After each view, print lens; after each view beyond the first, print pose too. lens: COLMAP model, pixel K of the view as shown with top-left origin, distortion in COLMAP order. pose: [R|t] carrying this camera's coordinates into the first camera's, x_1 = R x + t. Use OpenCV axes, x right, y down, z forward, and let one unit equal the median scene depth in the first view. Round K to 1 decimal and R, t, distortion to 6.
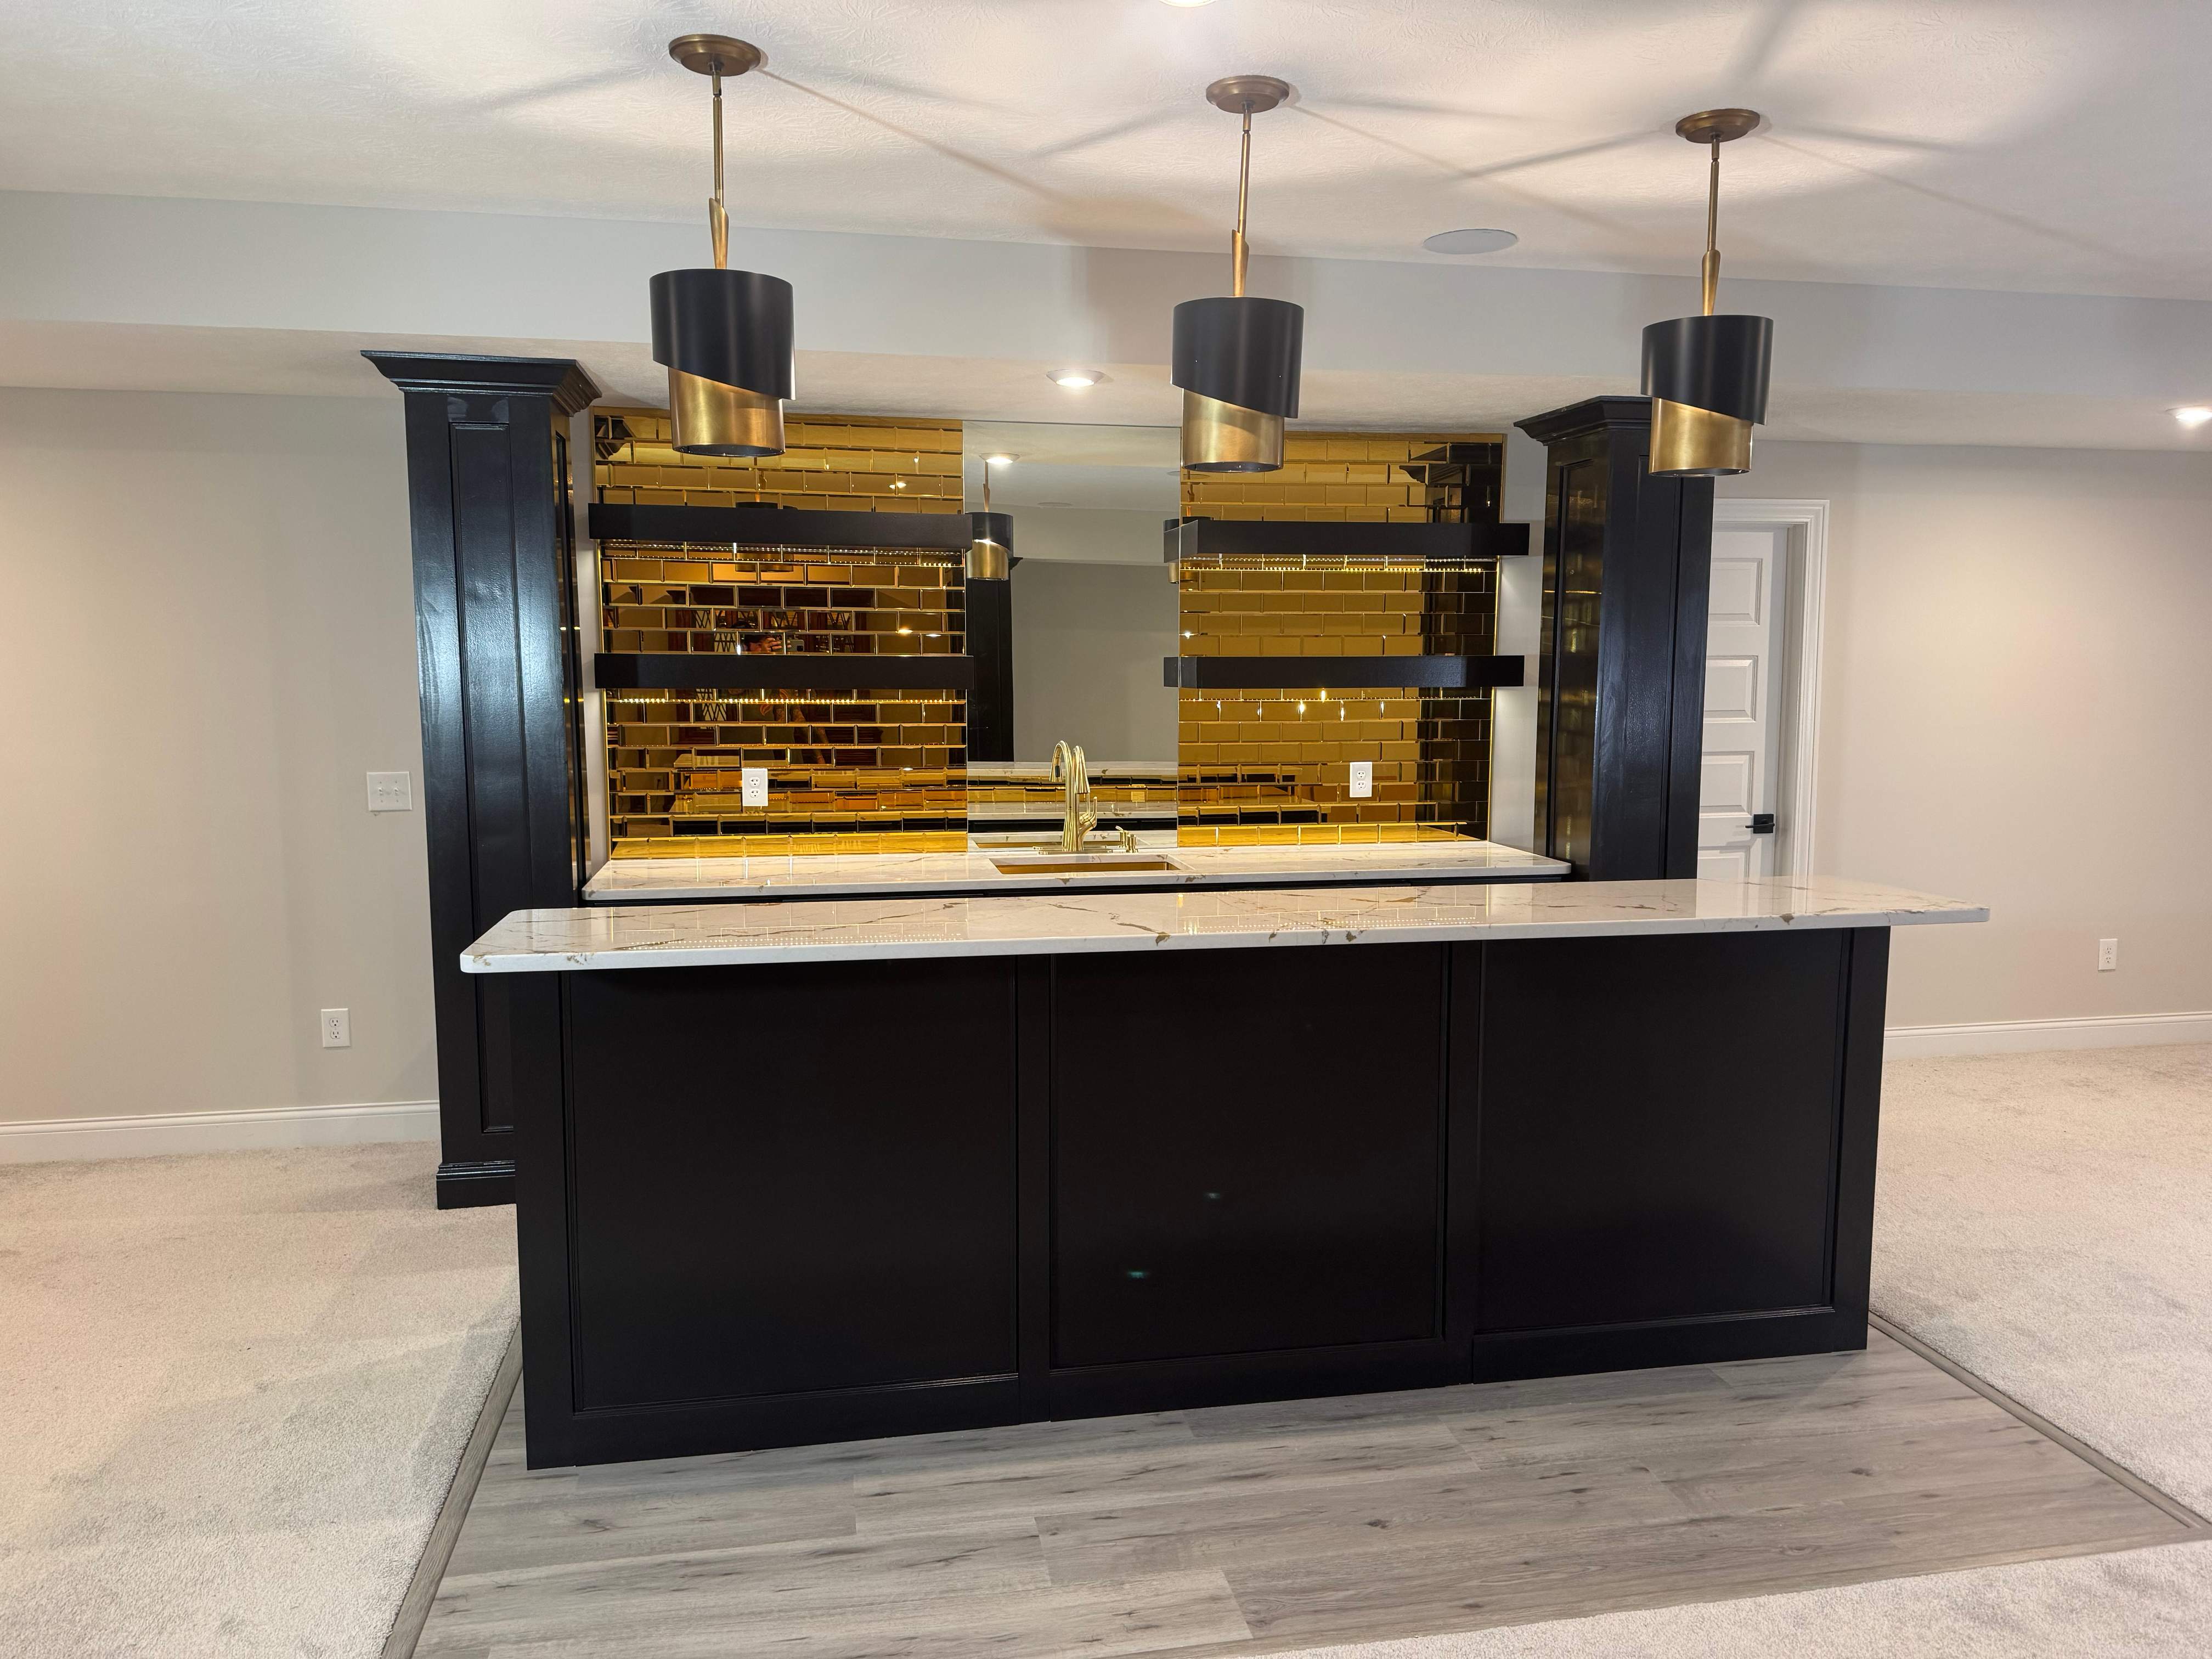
lens RADIAL K [[1565.6, 0, 1111.1], [0, 1565.6, 831.1], [0, 0, 1]] dist [0.034422, -0.045111]
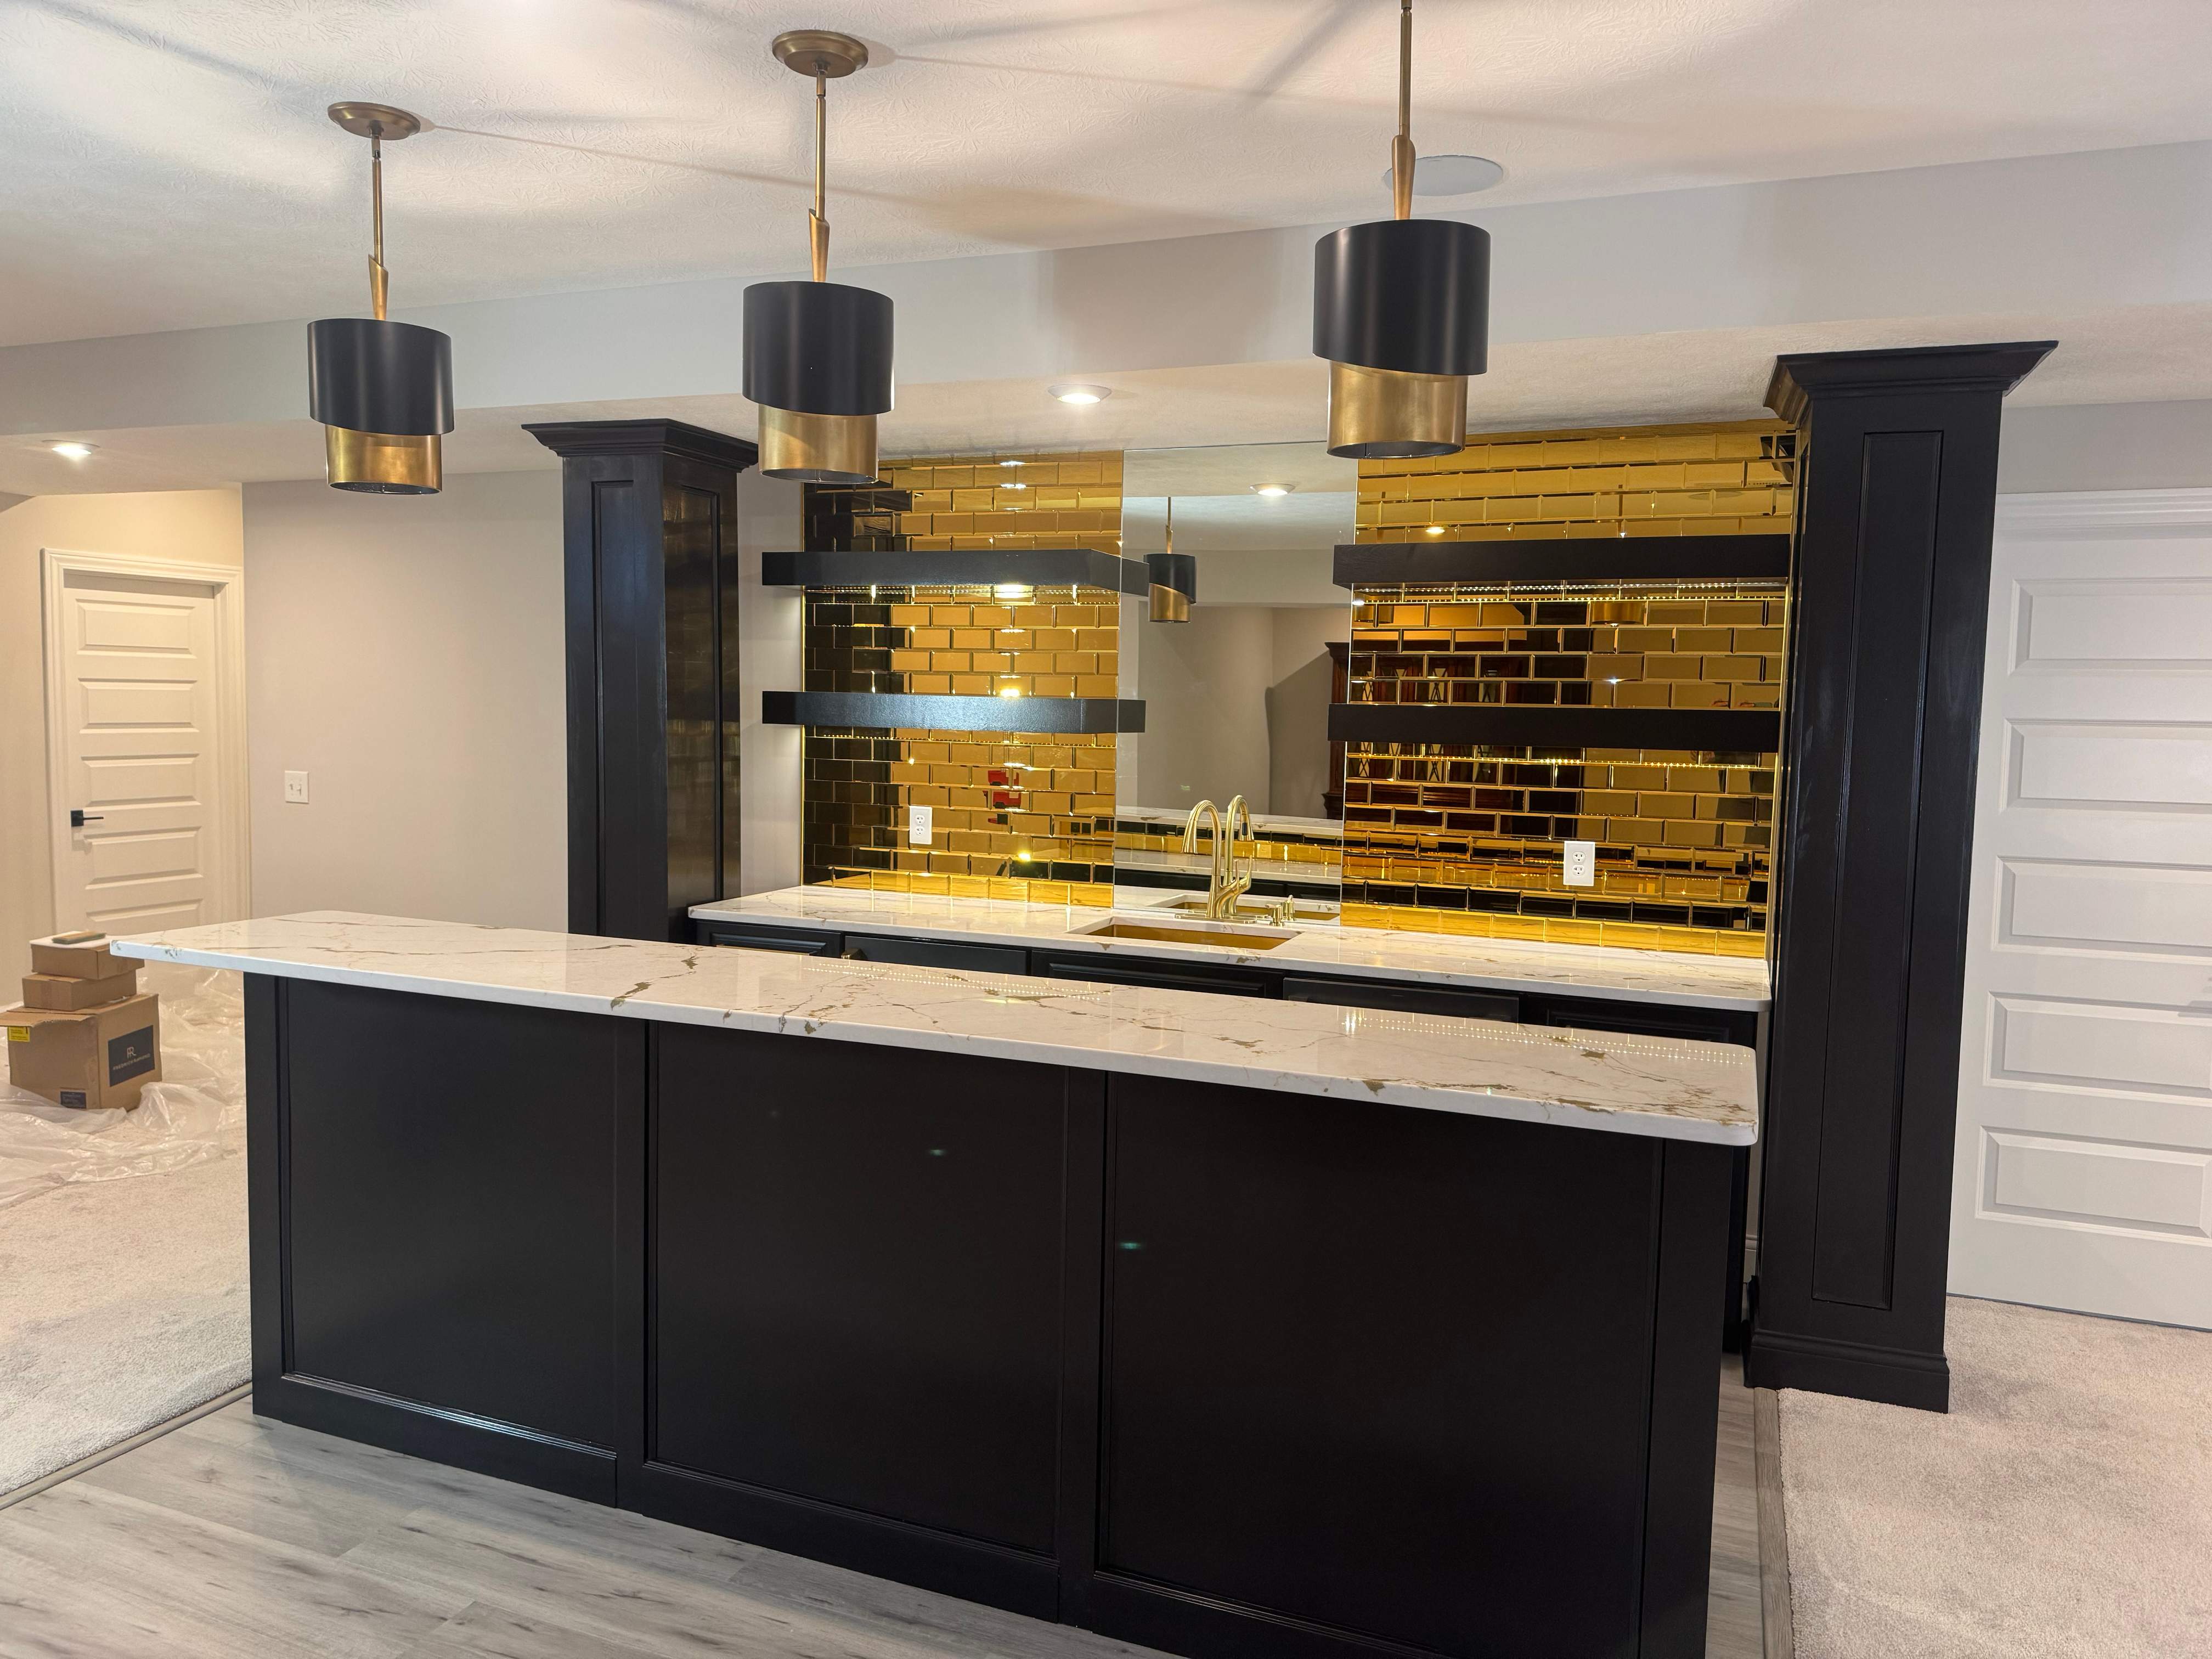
lens RADIAL K [[1565.6, 0, 1100.6], [0, 1565.6, 819.9], [0, 0, 1]] dist [0.034422, -0.045111]
pose [[0.842054, 0.059853, -0.536062, 0.656449], [-0.081341, 0.996550, -0.016505, -0.038232], [0.533225, 0.057502, 0.844017, 0.335946]]
